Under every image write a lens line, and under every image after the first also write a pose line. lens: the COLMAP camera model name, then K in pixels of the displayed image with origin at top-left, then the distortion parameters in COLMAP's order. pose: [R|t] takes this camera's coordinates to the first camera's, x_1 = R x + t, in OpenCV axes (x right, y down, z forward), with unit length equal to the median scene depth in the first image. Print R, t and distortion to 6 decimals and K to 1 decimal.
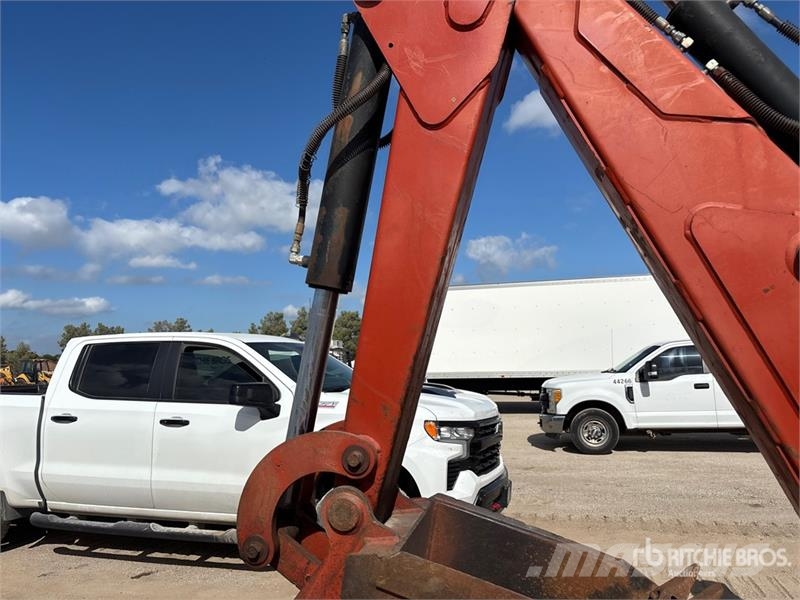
lens RADIAL K [[601.4, 0, 400.0], [0, 601.4, 300.0], [0, 0, 1]] dist [-0.002171, -0.005063]
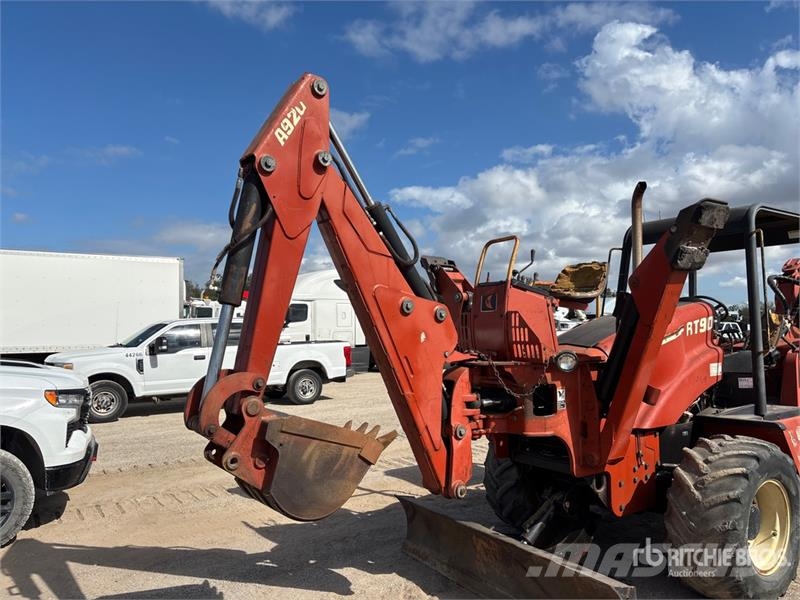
lens RADIAL K [[603.1, 0, 403.0], [0, 603.1, 293.2], [0, 0, 1]] dist [0.002428, -0.016454]
pose [[0.645764, 0.059082, 0.761247, -0.169287], [-0.082323, 0.996577, -0.007512, -0.011769], [-0.759086, -0.057817, 0.648418, -0.100014]]
